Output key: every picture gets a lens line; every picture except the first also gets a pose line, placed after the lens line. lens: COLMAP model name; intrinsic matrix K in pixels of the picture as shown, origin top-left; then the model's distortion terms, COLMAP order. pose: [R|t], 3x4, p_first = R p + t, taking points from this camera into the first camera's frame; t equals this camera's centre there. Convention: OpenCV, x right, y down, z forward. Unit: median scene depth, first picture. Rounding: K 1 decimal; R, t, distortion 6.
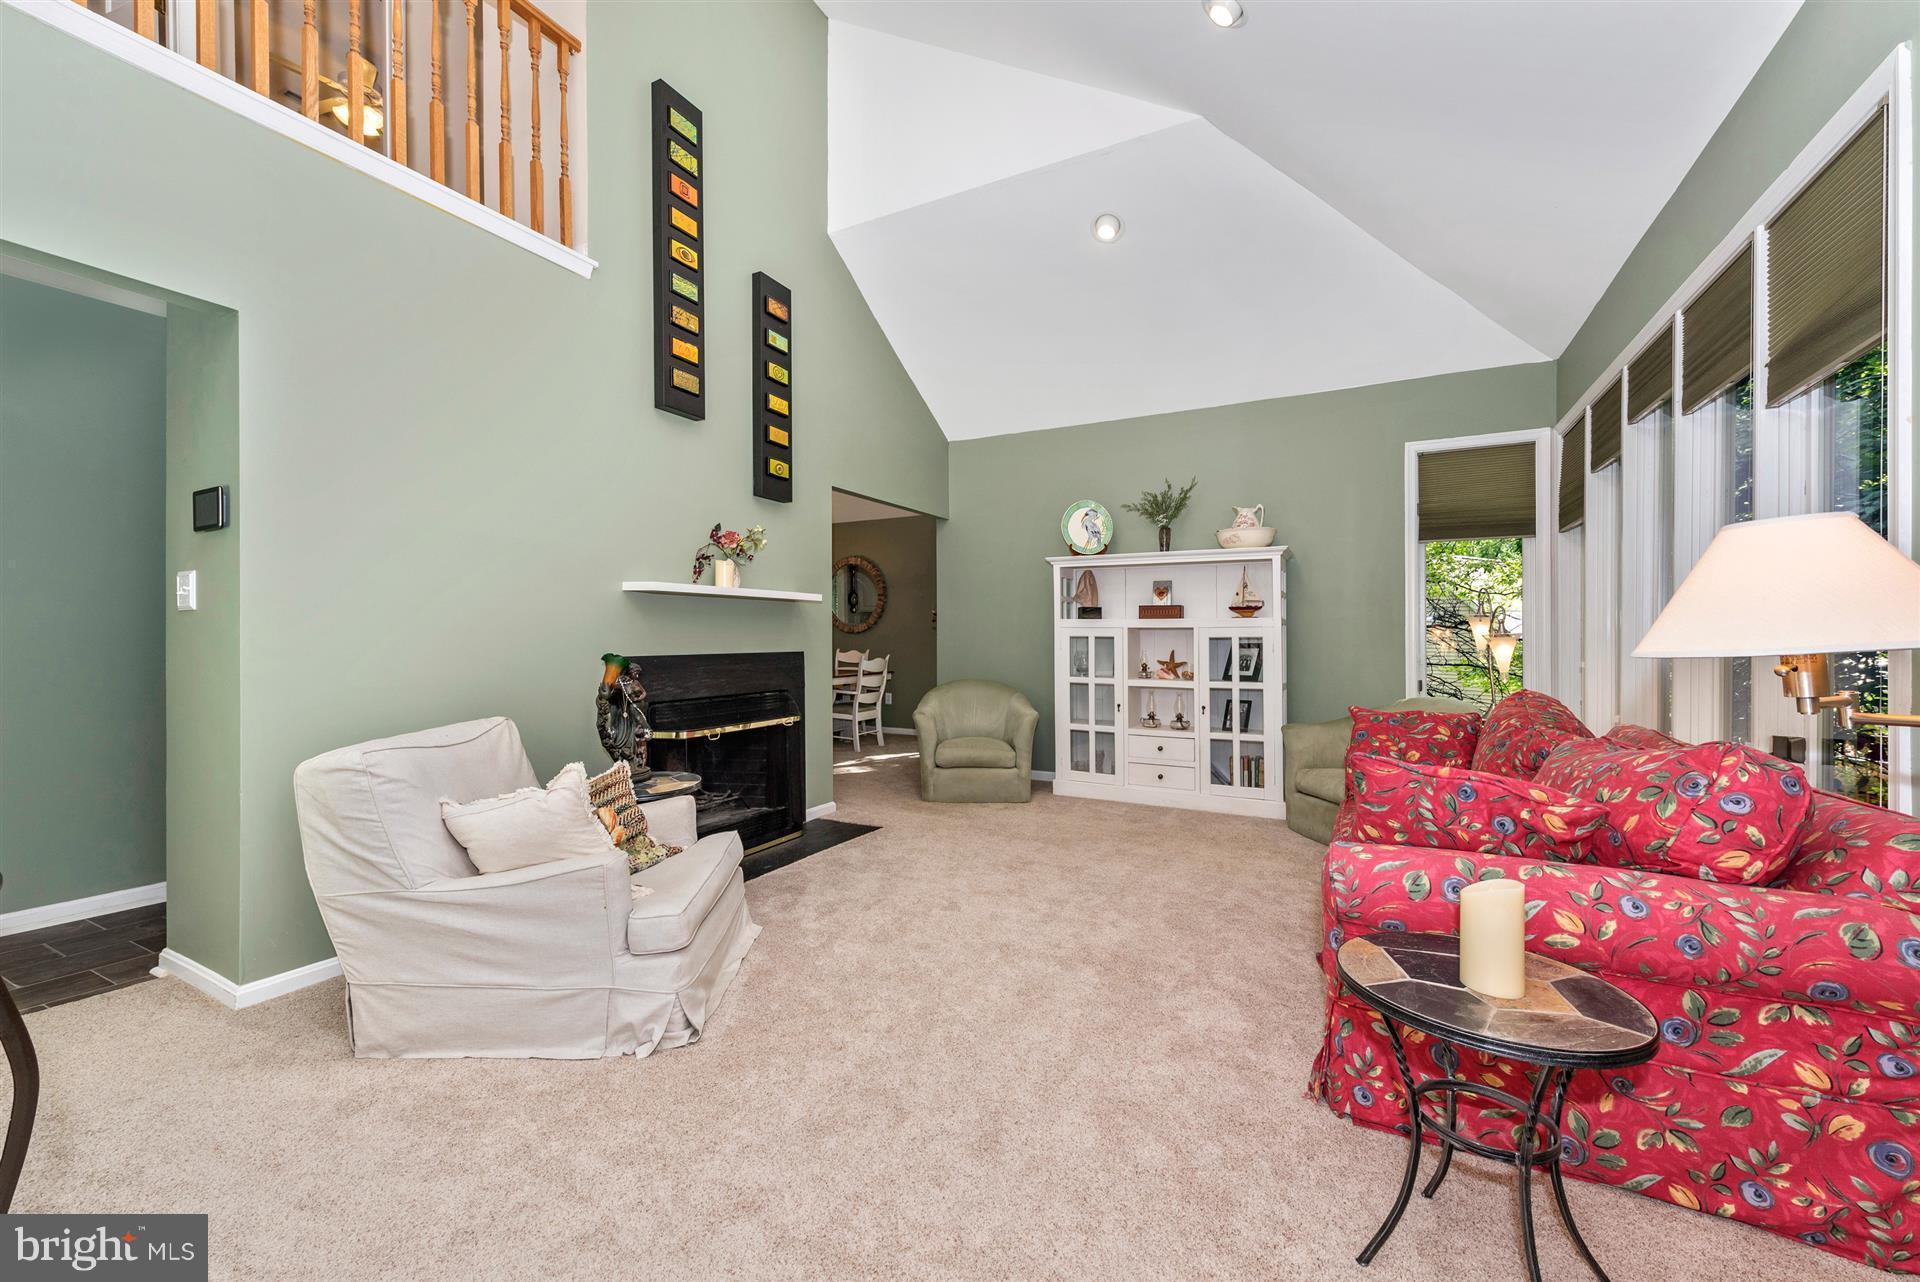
lens RADIAL K [[755.2, 0, 949.4], [0, 755.2, 626.6], [0, 0, 1]] dist [0.009719, -0.000363]
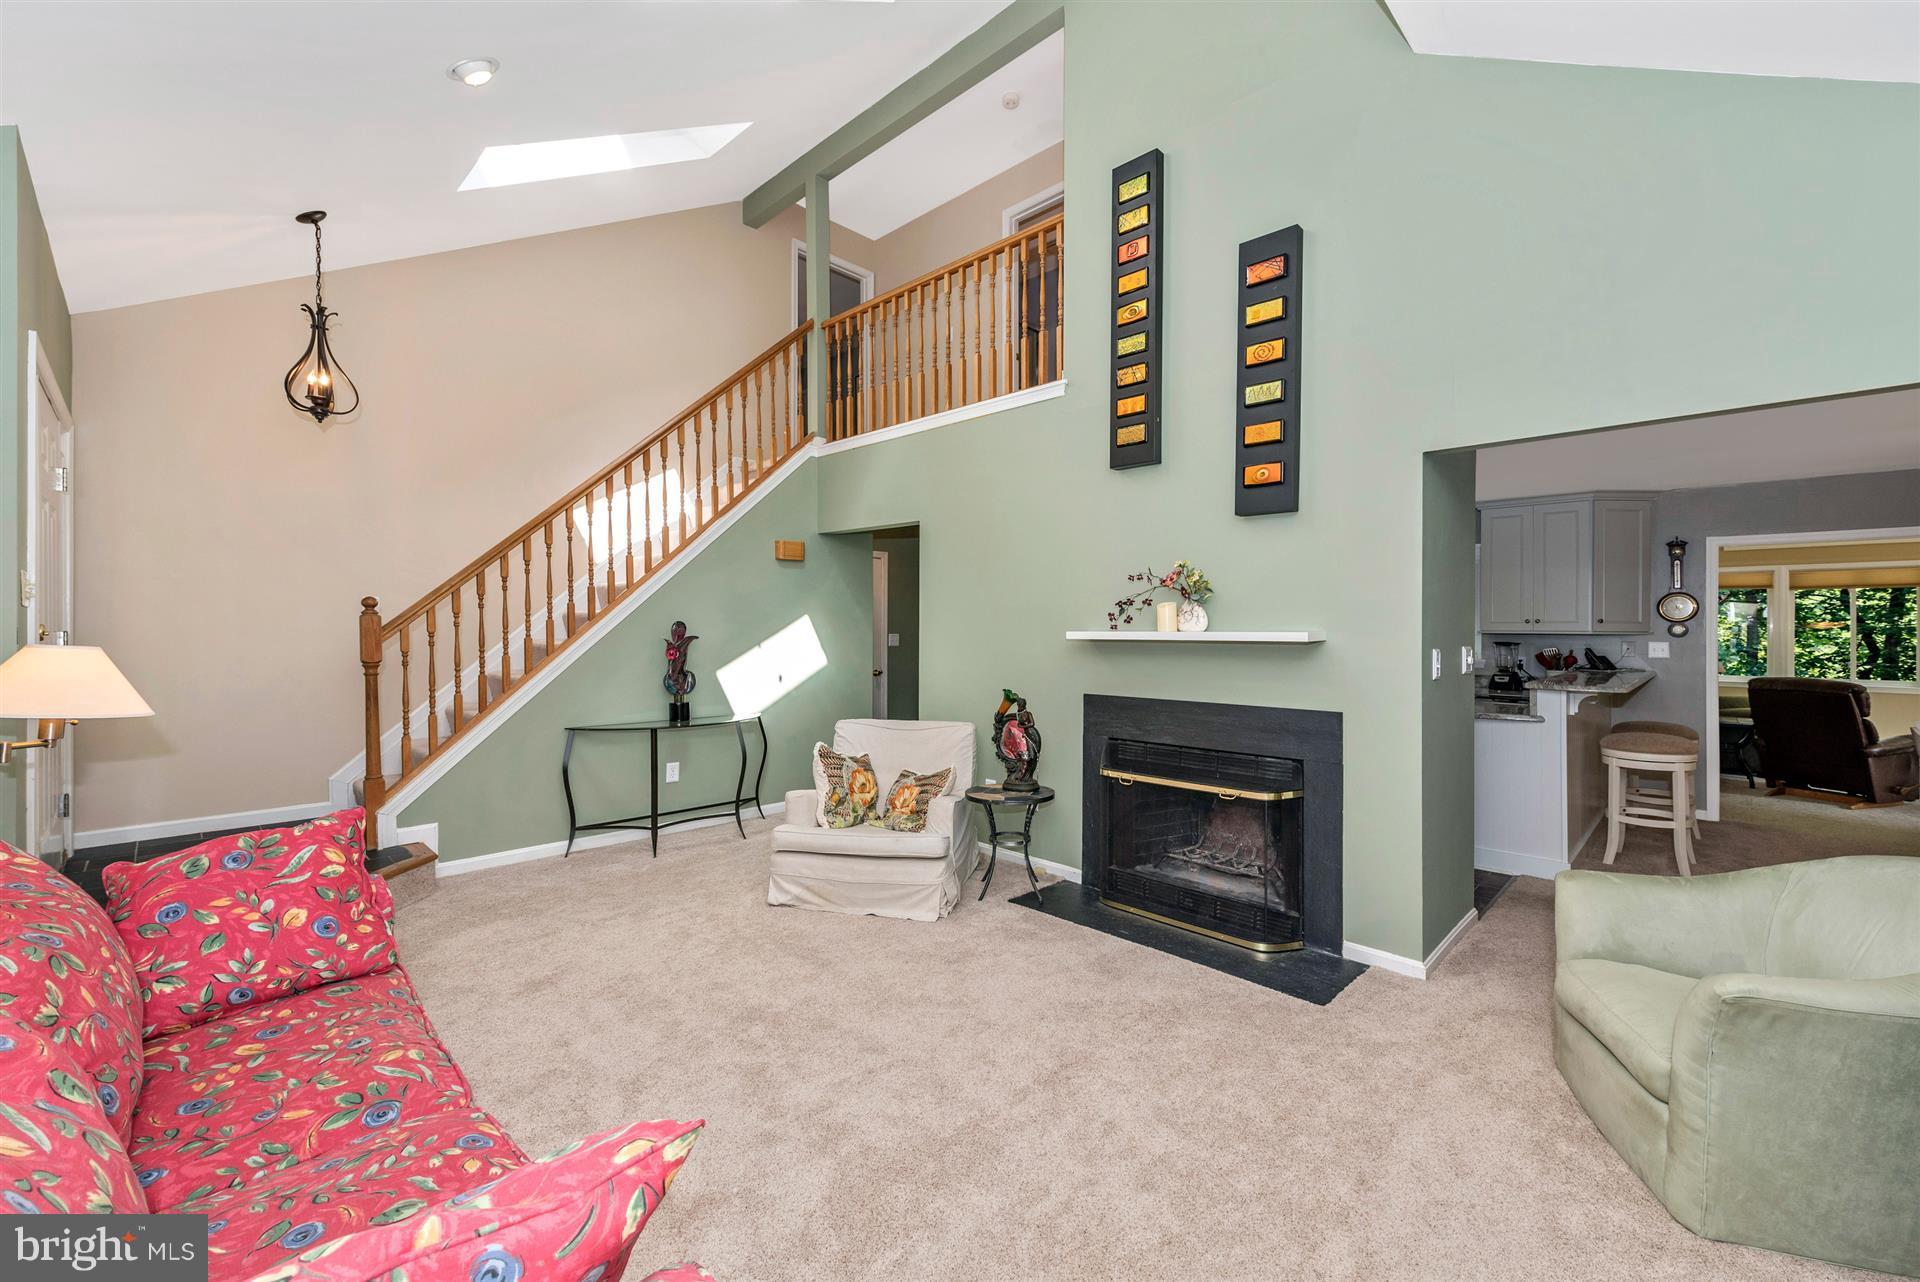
lens RADIAL K [[755.2, 0, 985.1], [0, 755.2, 637.7], [0, 0, 1]] dist [0.009719, -0.000363]
pose [[-0.265867, -0.001240, -0.964009, 0.528606], [0.001371, 0.999998, -0.001664, -0.033023], [0.964009, -0.001765, -0.265865, 0.806299]]
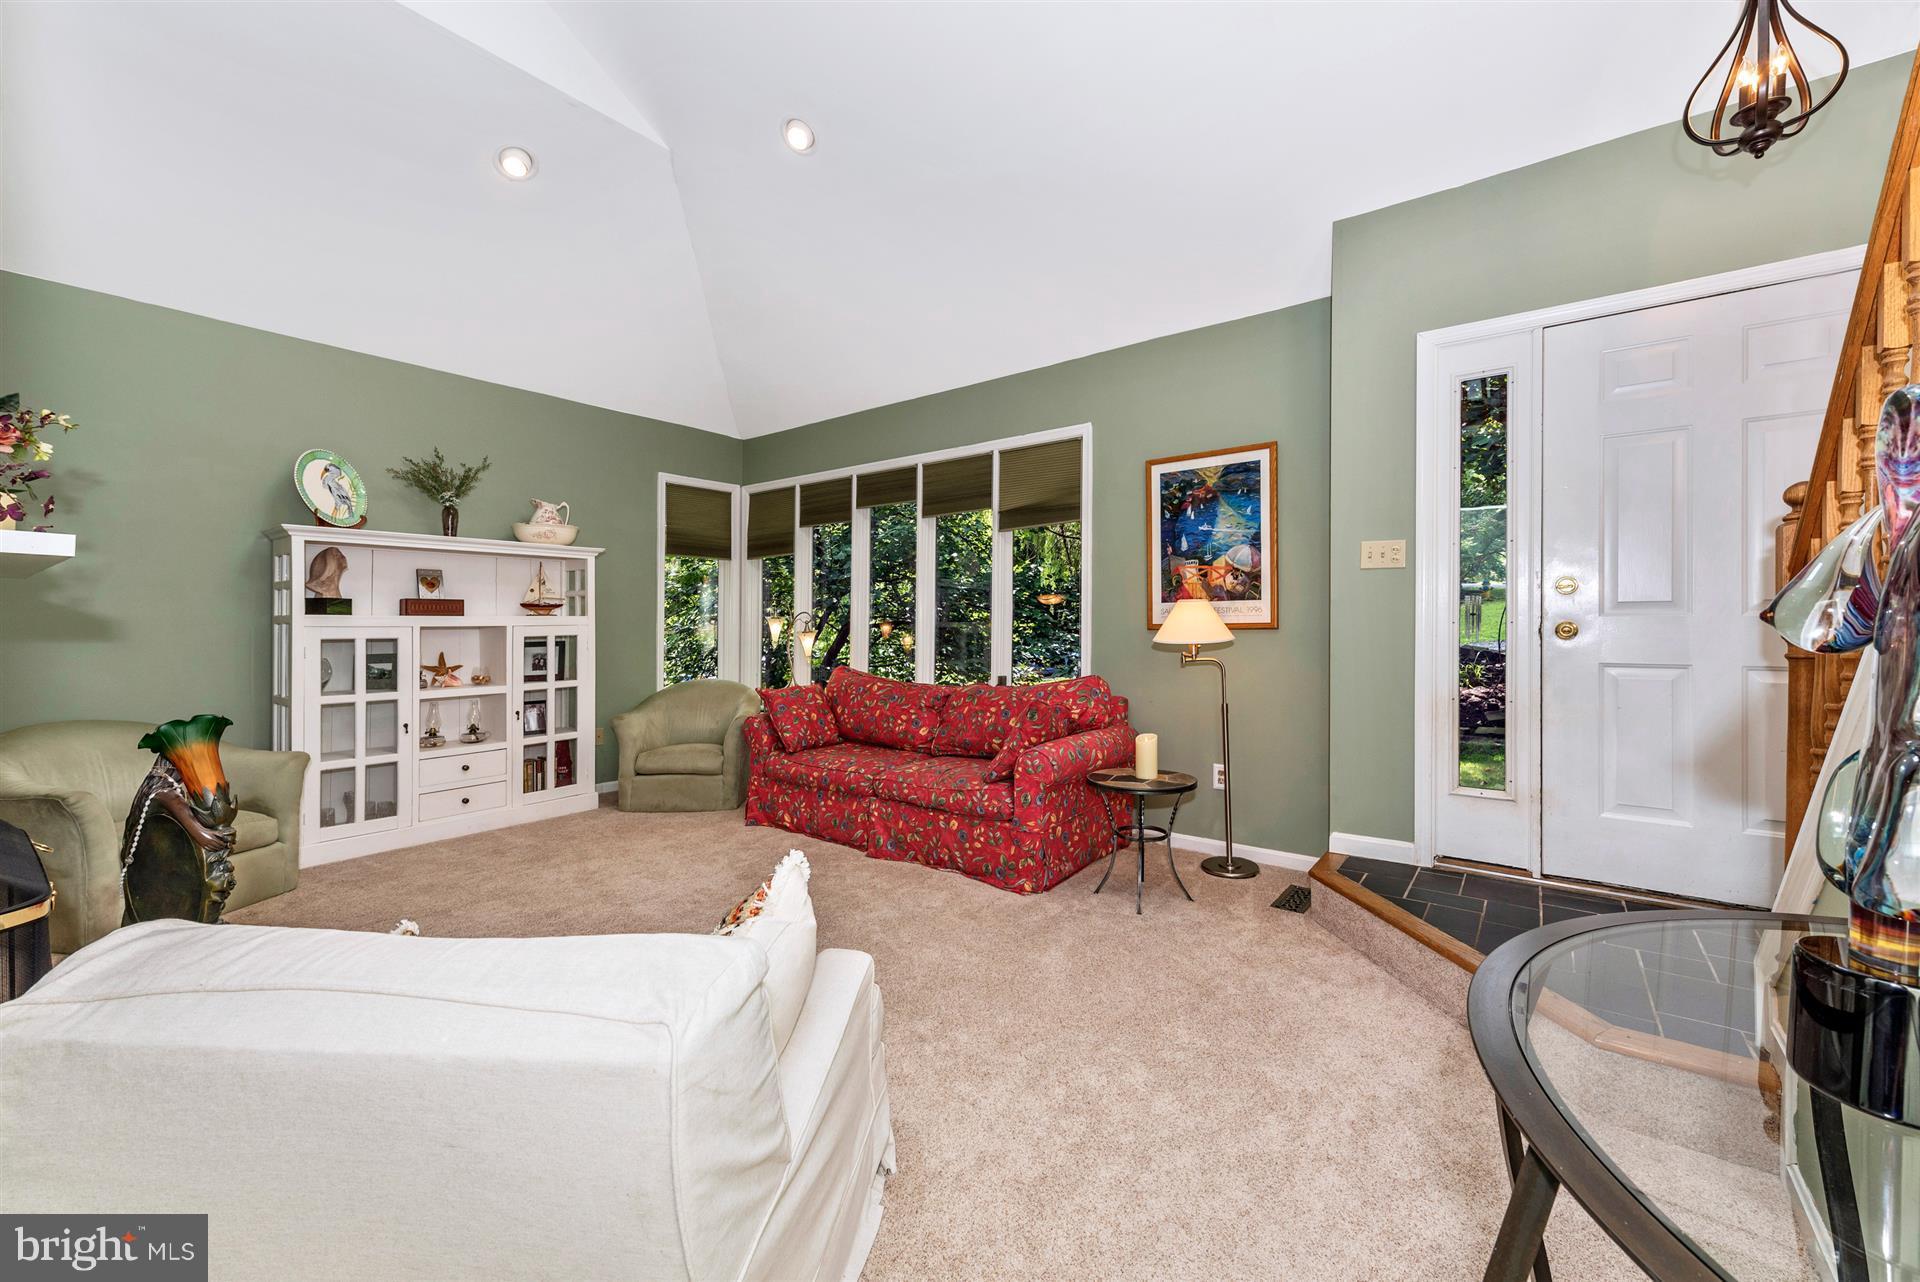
lens RADIAL K [[755.2, 0, 953.0], [0, 755.2, 621.2], [0, 0, 1]] dist [0.009719, -0.000363]
pose [[0.148243, -0.002492, 0.988948, -0.487615], [-0.004914, 0.999983, 0.003257, -0.010010], [-0.988939, -0.005343, 0.148228, 0.330943]]
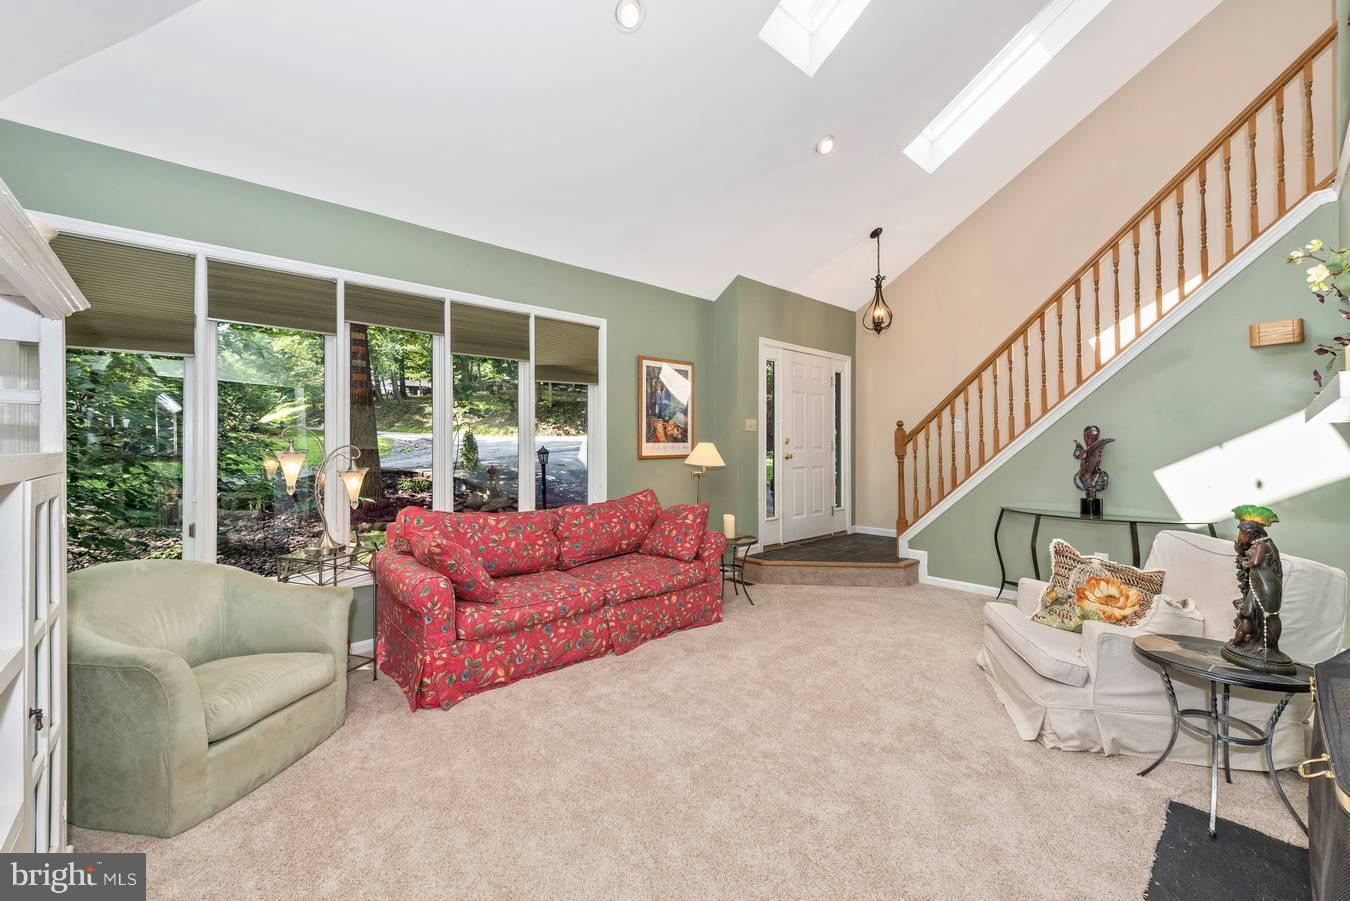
lens RADIAL K [[531.0, 0, 664.6], [0, 531.0, 444.4], [0, 0, 1]] dist [0.009719, -0.000363]
pose [[-0.940258, -0.005225, 0.340423, -0.009428], [-0.009296, 0.999903, -0.010330, -0.015697], [-0.340337, -0.012878, -0.940215, 1.115641]]
